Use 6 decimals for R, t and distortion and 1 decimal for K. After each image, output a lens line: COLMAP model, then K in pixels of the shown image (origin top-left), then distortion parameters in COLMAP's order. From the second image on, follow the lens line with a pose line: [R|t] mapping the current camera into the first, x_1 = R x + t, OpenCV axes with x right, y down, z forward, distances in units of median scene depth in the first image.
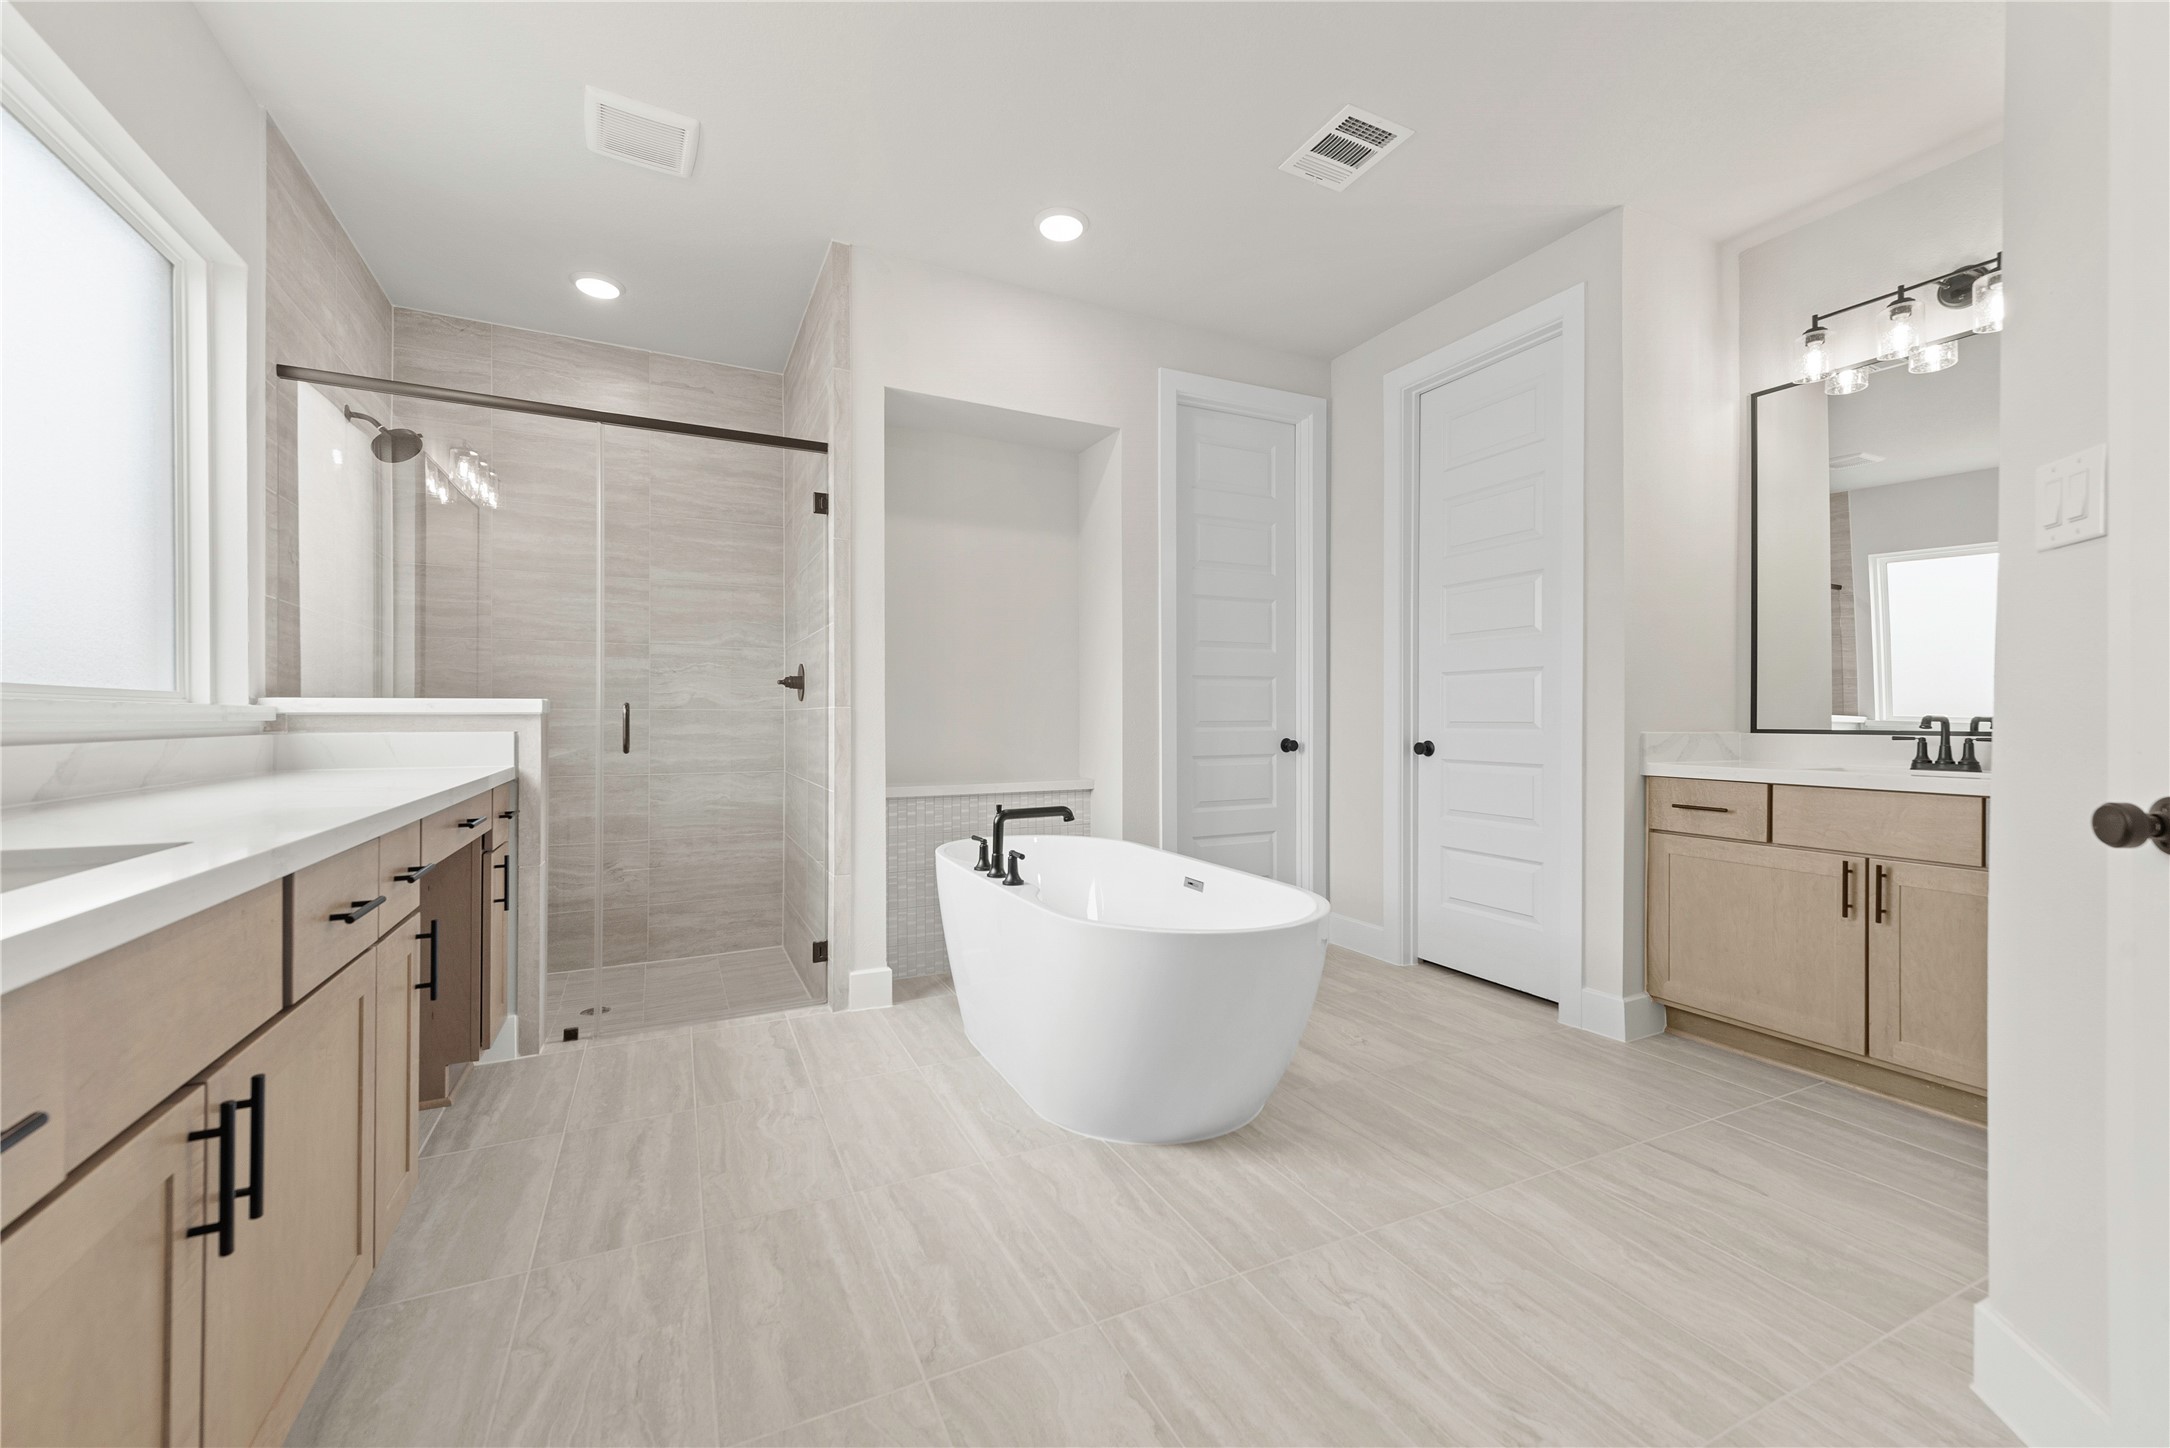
lens RADIAL K [[849.0, 0, 1080.3], [0, 849.0, 712.9], [0, 0, 1]] dist [0.010818, -0.002906]
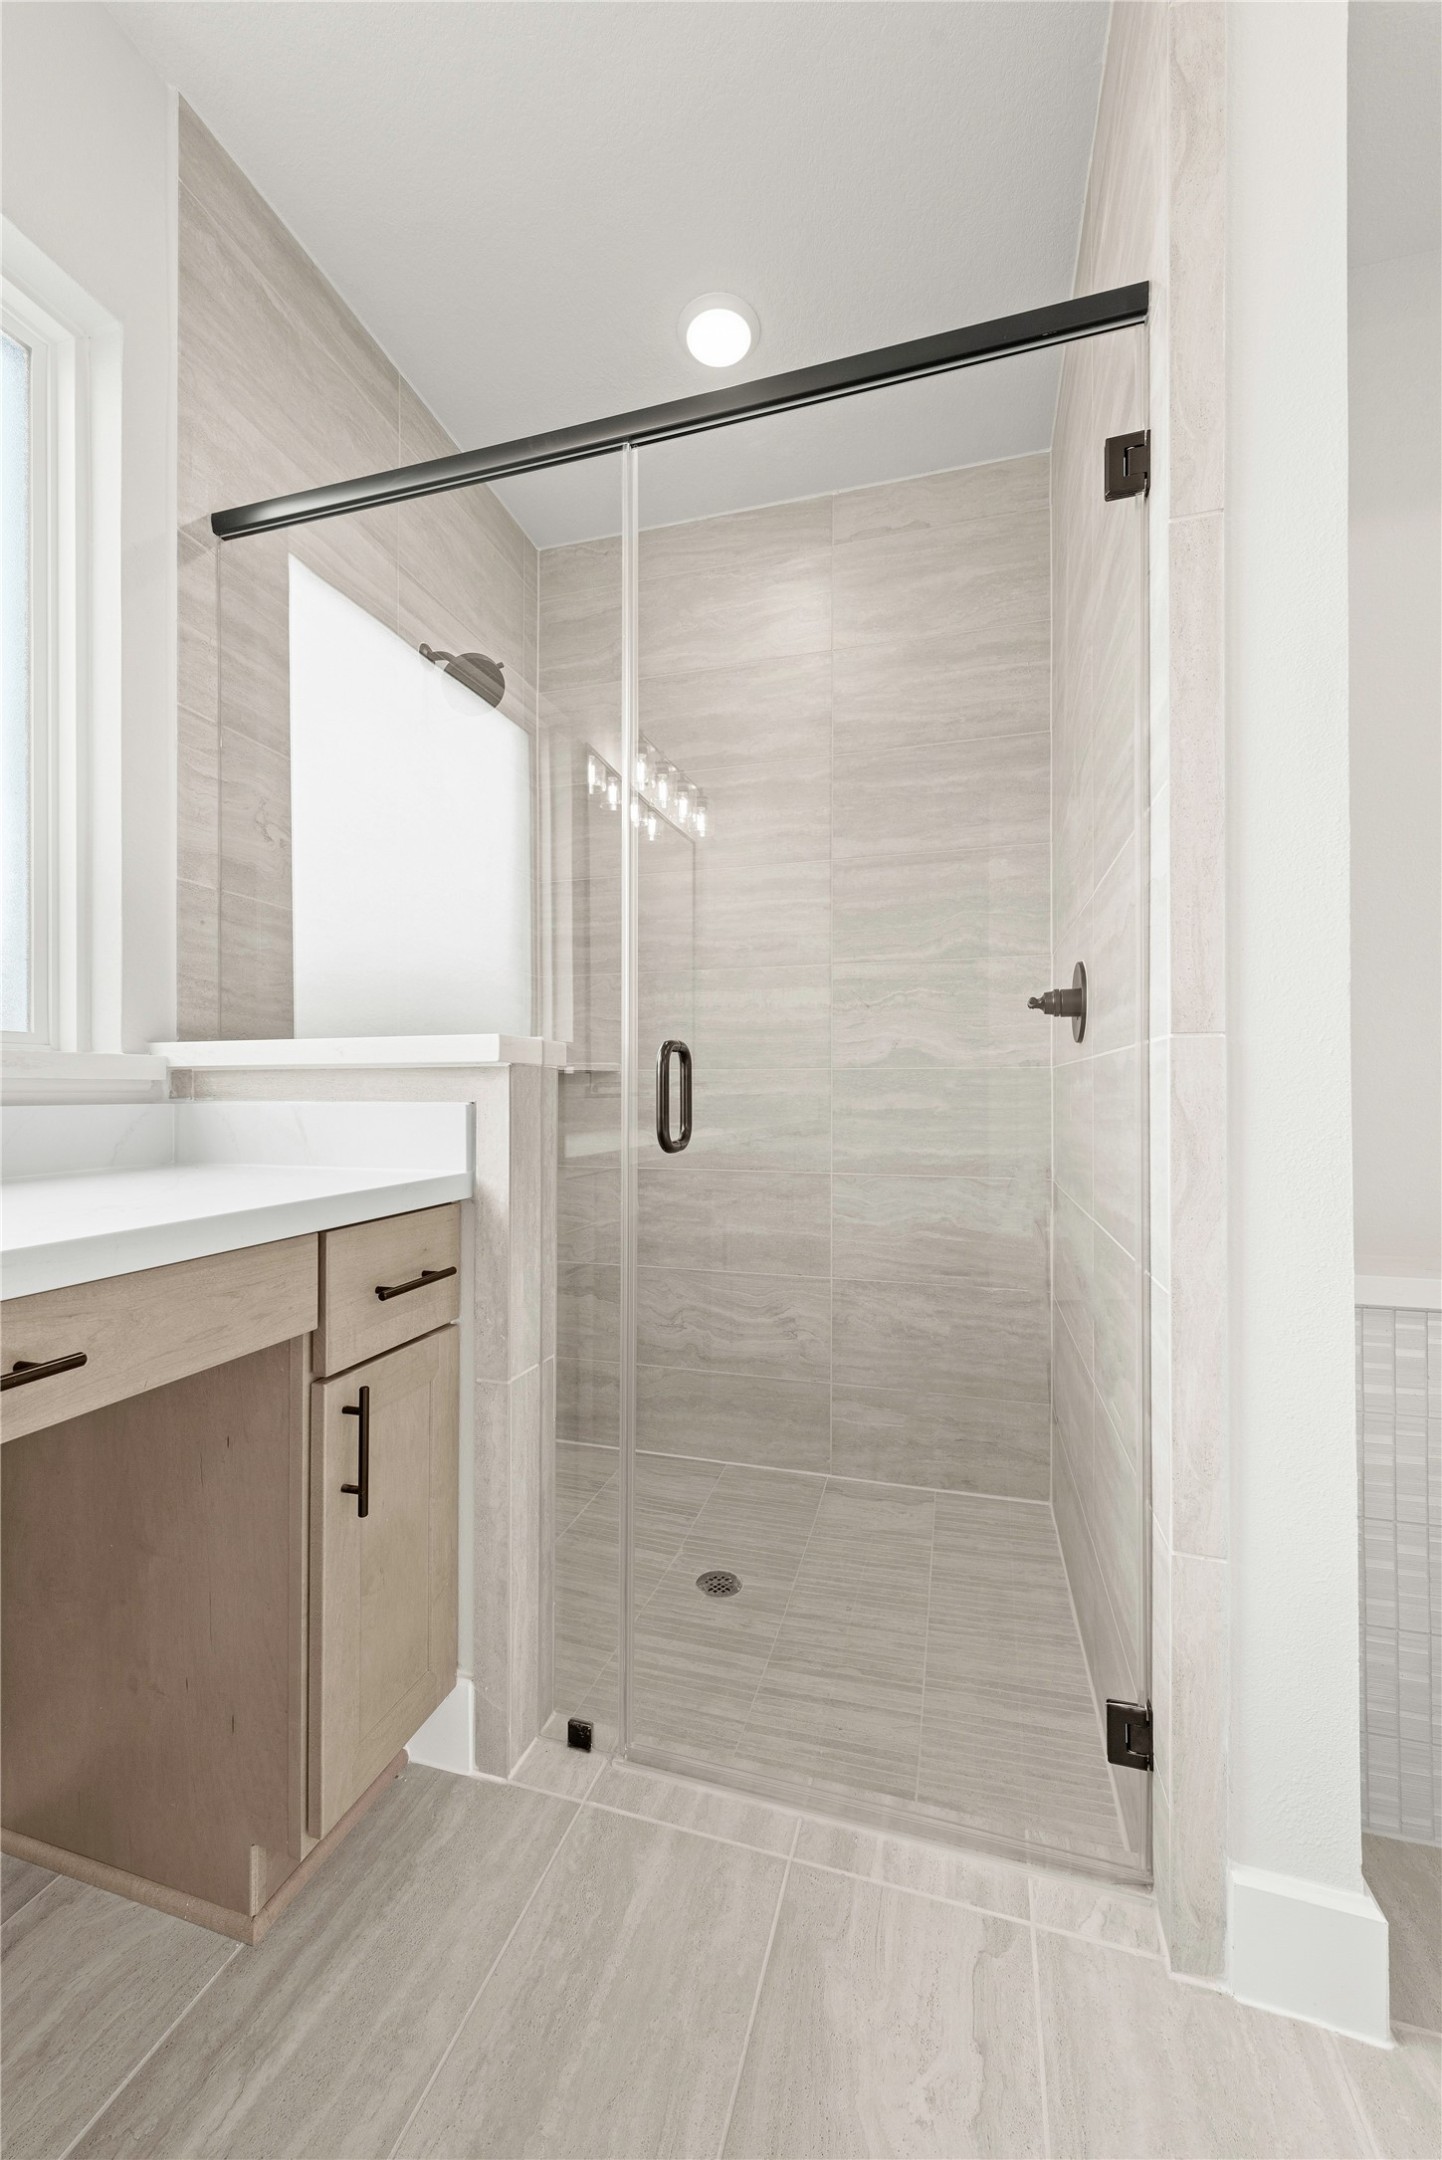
lens RADIAL K [[845.1, 0, 721.9], [0, 845.1, 1089.0], [0, 0, 1]] dist [0.010818, -0.002906]
pose [[0.741155, -0.001921, -0.671331, -0.195953], [0.003836, 0.999992, 0.001374, 0.012381], [0.671323, -0.003593, 0.741156, 0.633622]]
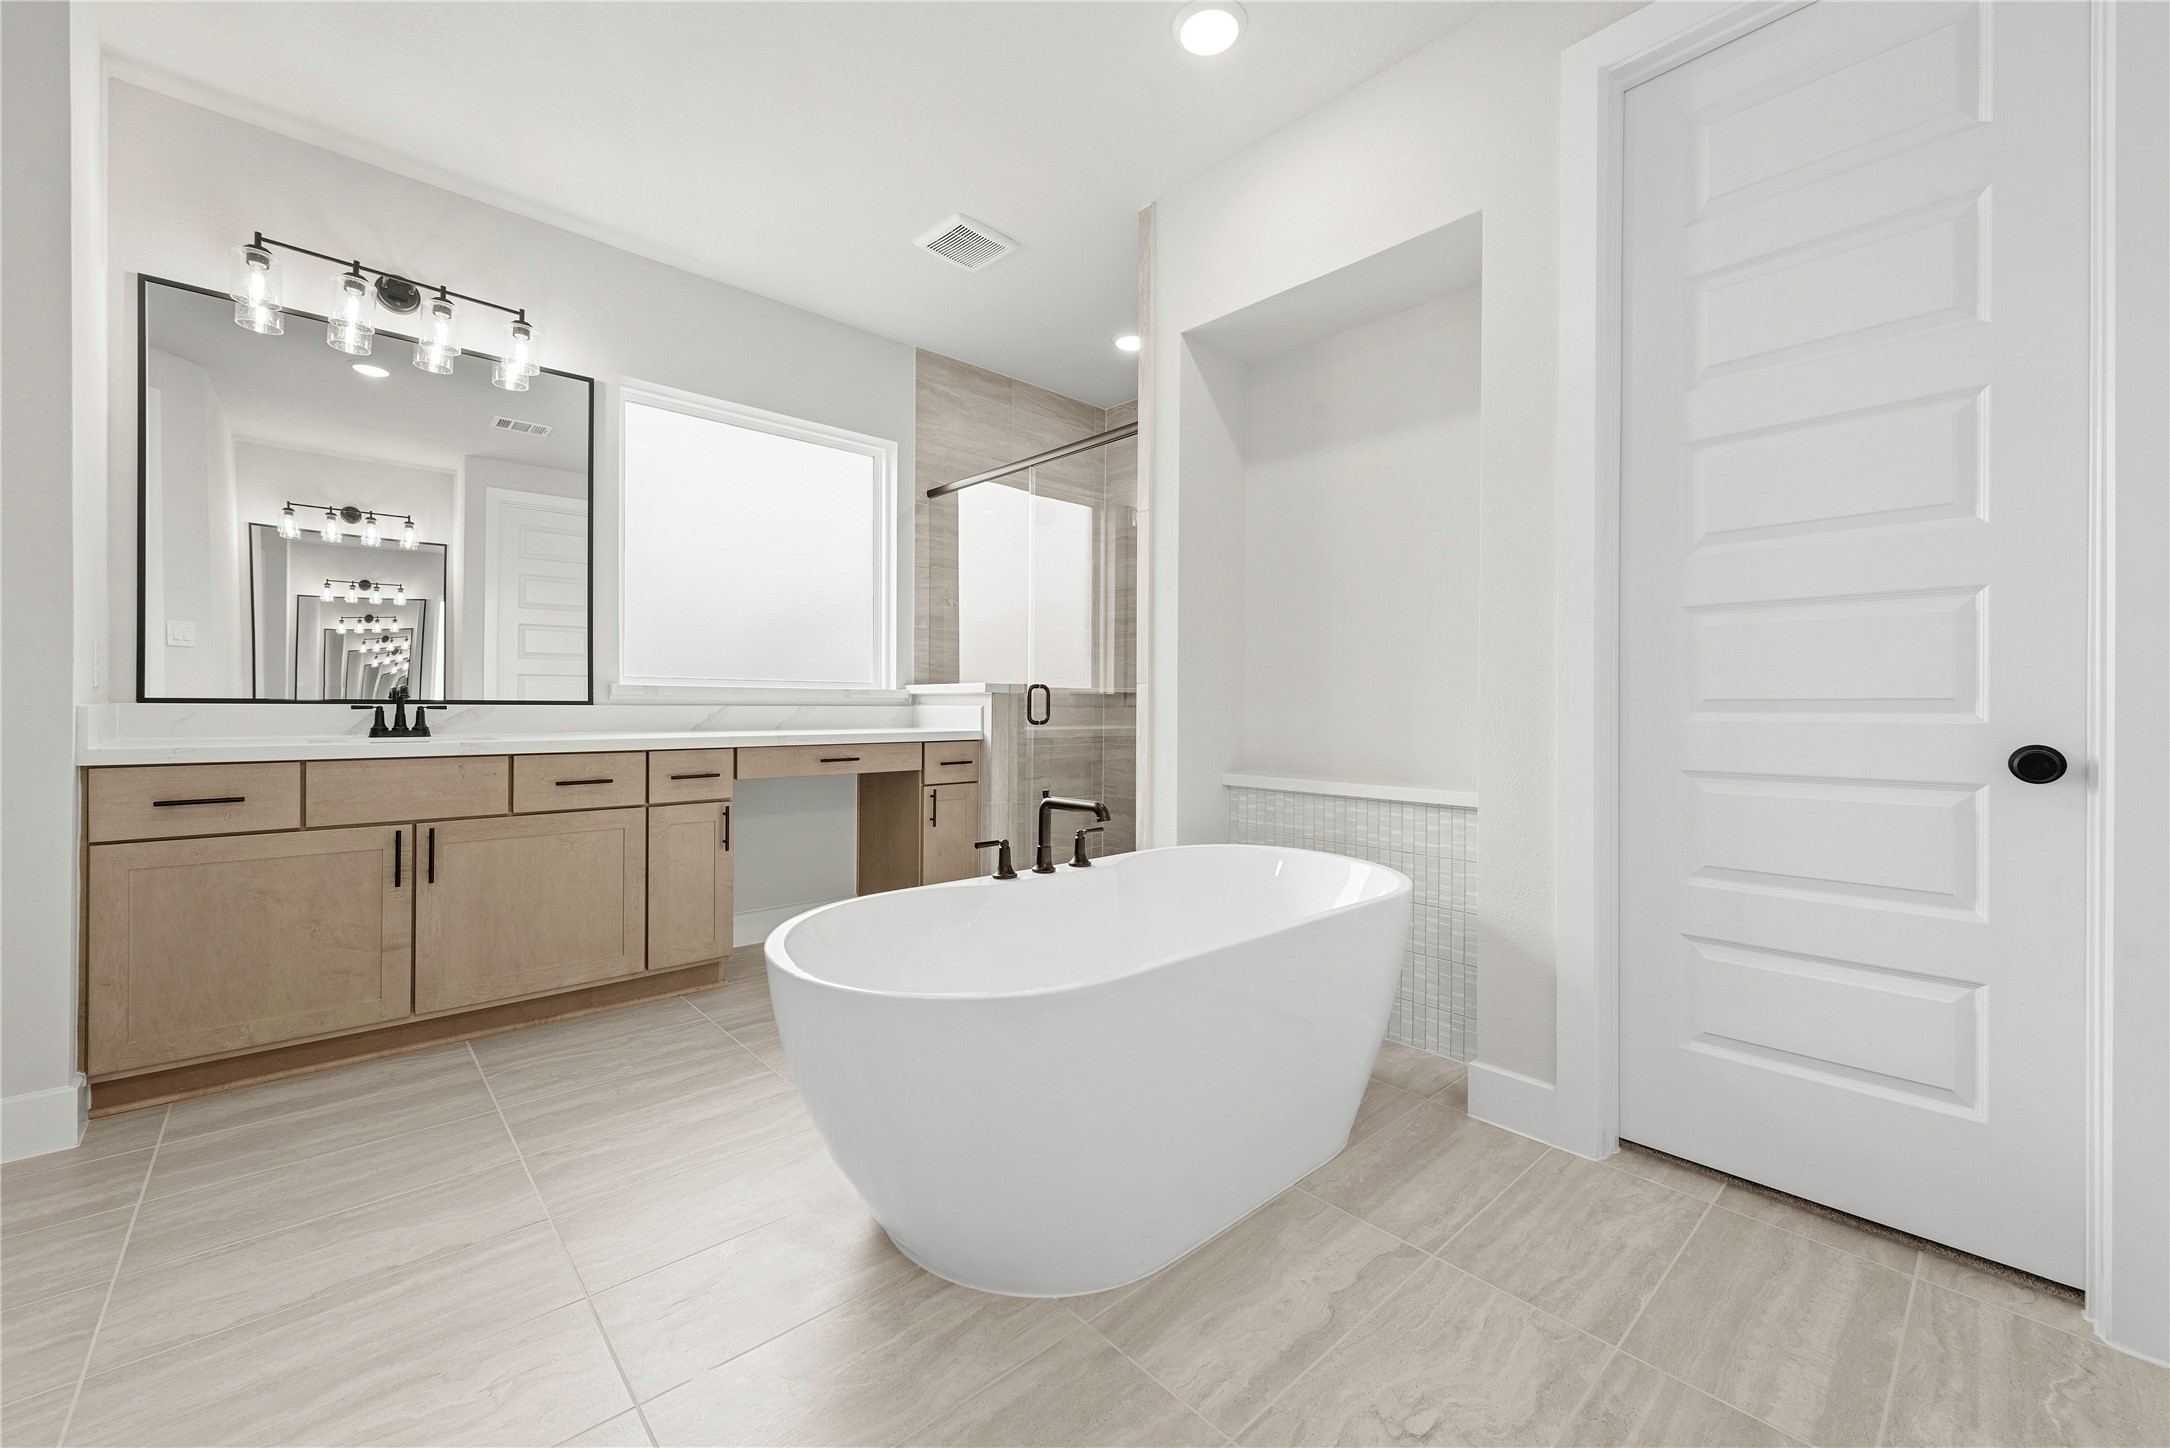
lens RADIAL K [[849.0, 0, 1089.3], [0, 849.0, 708.0], [0, 0, 1]] dist [0.010818, -0.002906]
pose [[0.293676, 0.005328, -0.955890, 0.630624], [0.001254, 0.999981, 0.005959, 0.014520], [0.955904, -0.002949, 0.293664, 0.651357]]
